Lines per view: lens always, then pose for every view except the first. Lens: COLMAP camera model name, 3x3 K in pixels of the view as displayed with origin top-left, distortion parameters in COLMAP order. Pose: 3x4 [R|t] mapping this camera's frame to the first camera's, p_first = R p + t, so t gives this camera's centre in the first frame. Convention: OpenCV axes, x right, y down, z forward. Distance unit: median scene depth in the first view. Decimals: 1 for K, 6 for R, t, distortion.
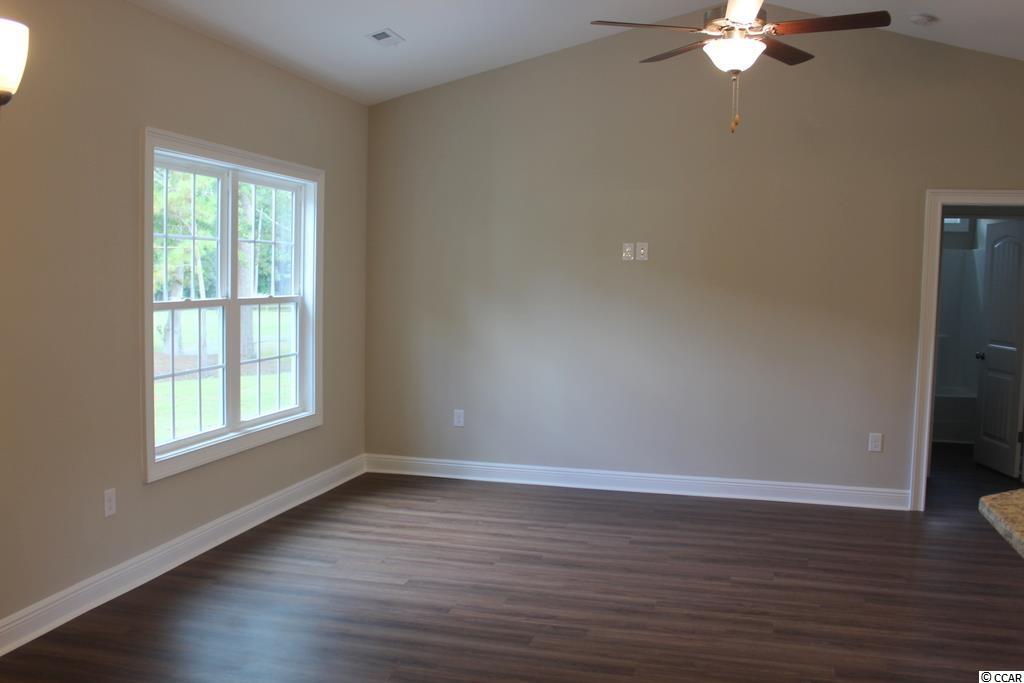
lens RADIAL K [[945.6, 0, 512.0], [0, 945.6, 341.5], [0, 0, 1]] dist [-0.065274, 0.008820]
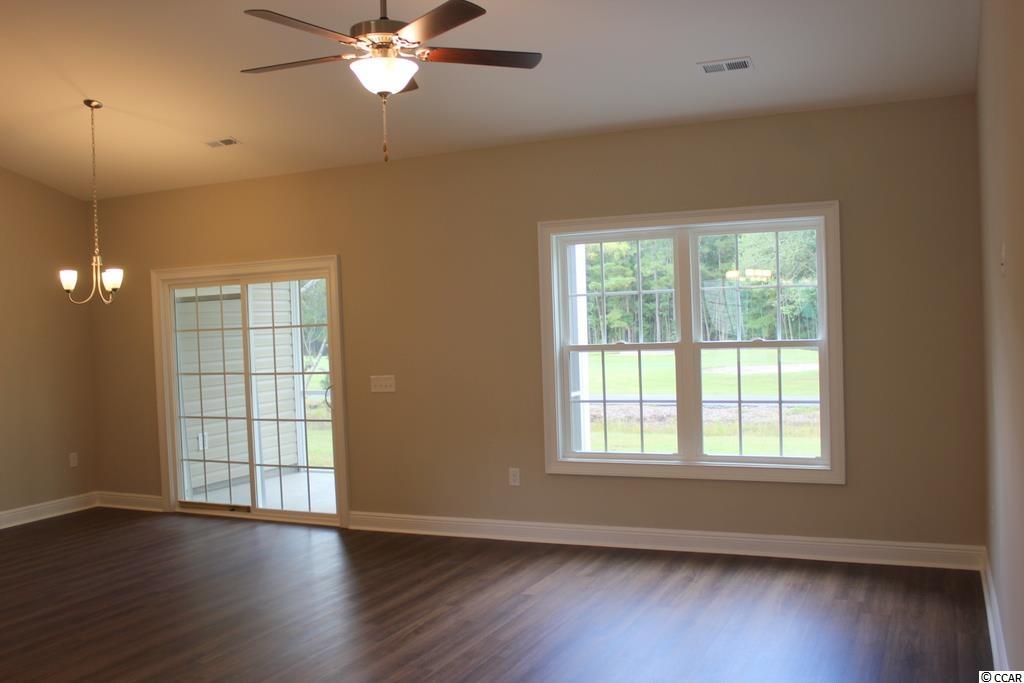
lens RADIAL K [[930.5, 0, 494.2], [0, 930.5, 354.8], [0, 0, 1]] dist [-0.124478, 0.007758]
pose [[-0.190027, 0.018103, -0.981612, 0.885011], [-0.041353, 0.998795, 0.026425, -0.054071], [0.980908, 0.045614, -0.189049, 1.046803]]
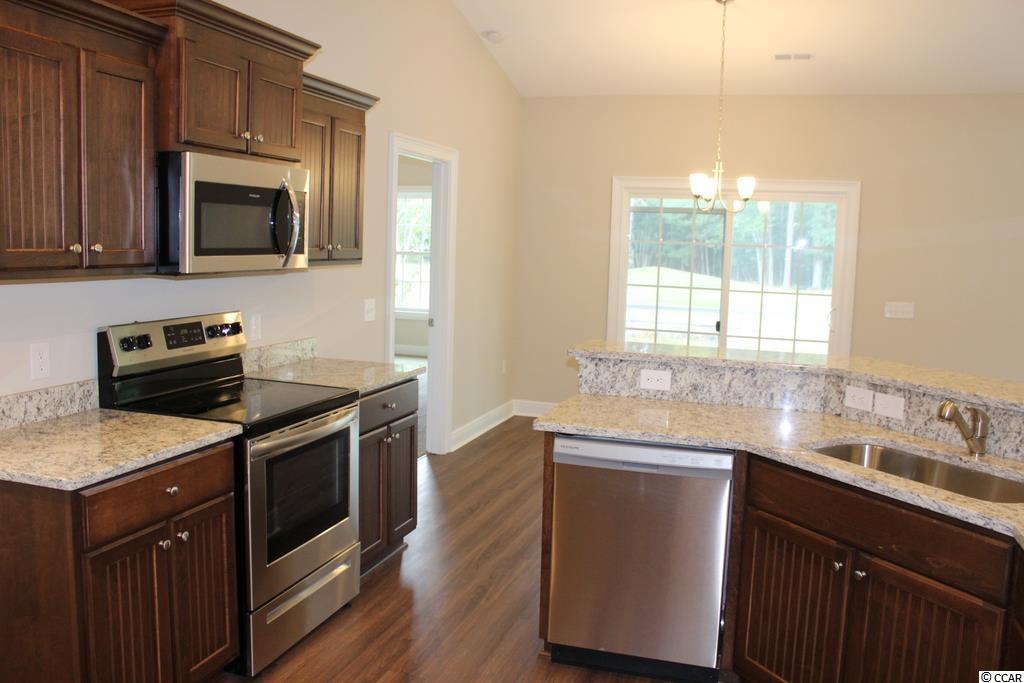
lens RADIAL K [[852.8, 0, 512.0], [0, 852.8, 341.5], [0, 0, 1]] dist [-0.118676, 0.003845]
pose [[-0.072395, 0.094150, -0.992922, 0.890804], [-0.104659, 0.989321, 0.101439, 0.011485], [0.991870, 0.111262, -0.061768, 0.128680]]
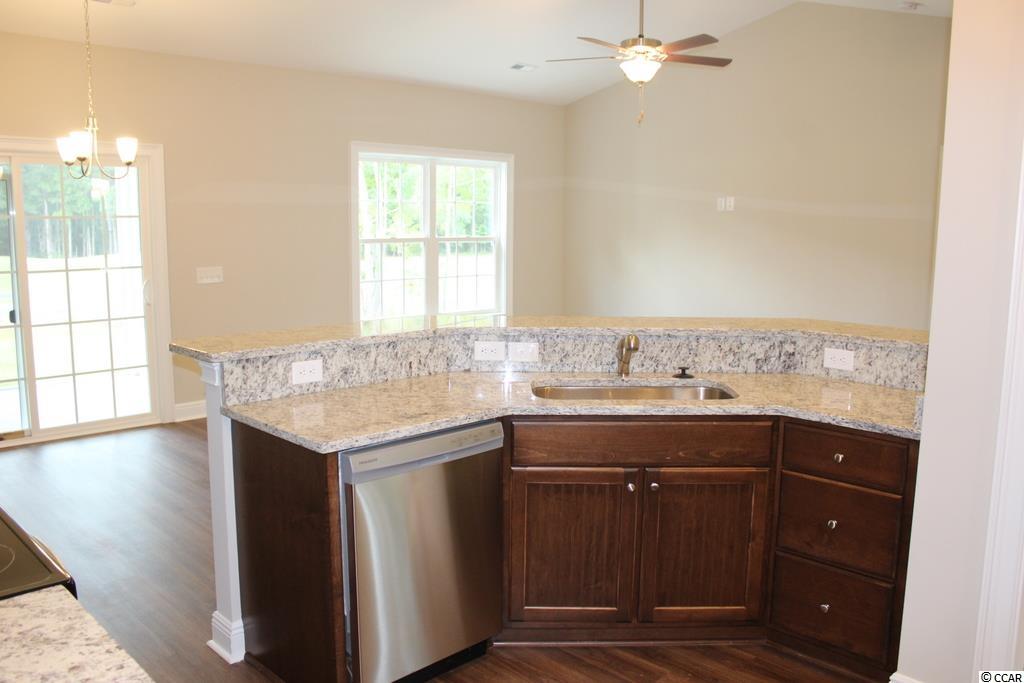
lens RADIAL K [[852.8, 0, 512.0], [0, 852.8, 341.5], [0, 0, 1]] dist [-0.118676, 0.003845]
pose [[0.855174, 0.057761, -0.515112, 0.638688], [-0.026843, 0.997373, 0.067275, 0.033898], [0.517645, -0.043704, 0.854479, -0.223412]]
